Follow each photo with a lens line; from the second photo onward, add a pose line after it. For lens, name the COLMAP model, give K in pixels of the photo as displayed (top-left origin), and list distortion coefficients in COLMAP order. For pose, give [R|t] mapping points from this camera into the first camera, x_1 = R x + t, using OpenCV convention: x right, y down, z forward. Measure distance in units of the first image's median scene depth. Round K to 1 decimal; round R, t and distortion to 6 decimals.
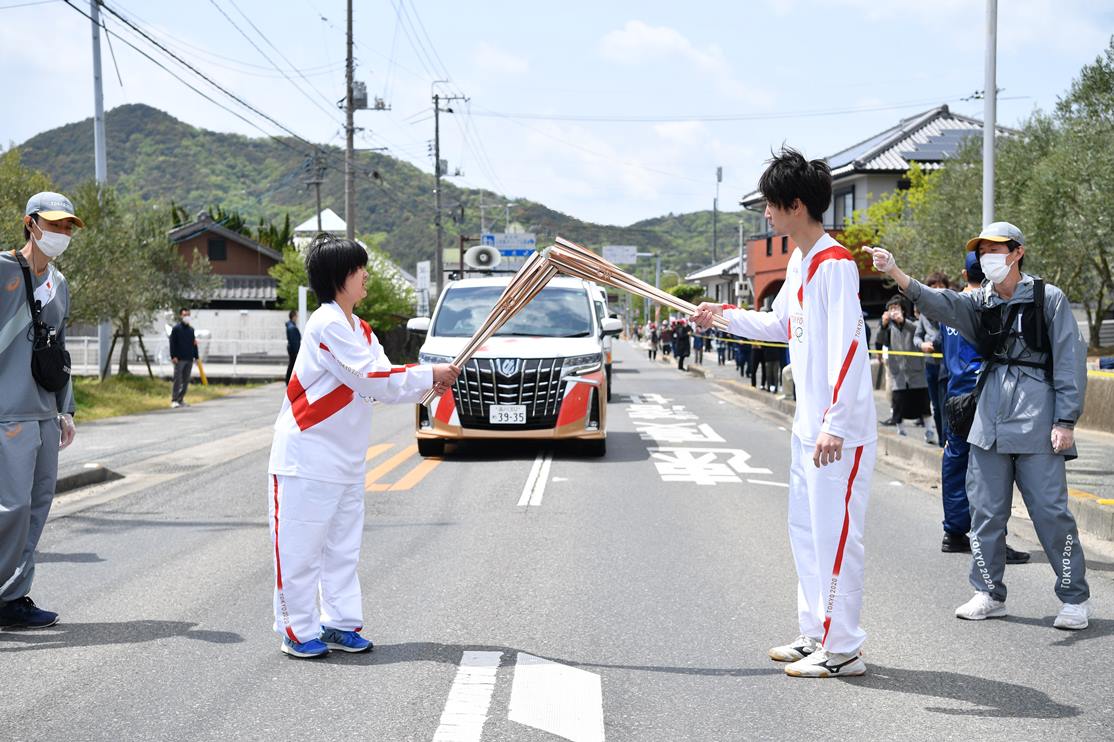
lens RADIAL K [[1497.4, 0, 555.5], [0, 1497.4, 368.4], [0, 0, 1]] dist [-0.063732, 0.000000]
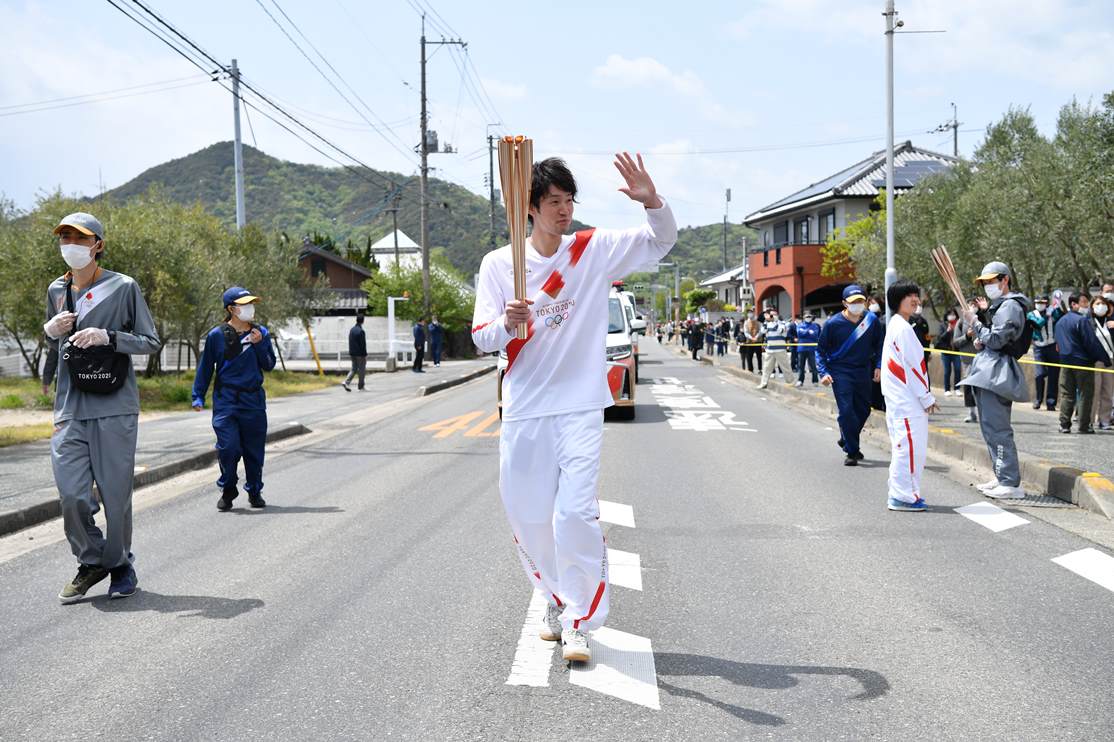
lens RADIAL K [[1456.0, 0, 557.4], [0, 1456.0, 376.6], [0, 0, 1]] dist [-0.120588, 0.000000]
pose [[0.999721, -0.013432, -0.019452, -0.006357], [0.013568, 0.999884, 0.006877, 0.004785], [0.019358, -0.007139, 0.999787, -0.197197]]
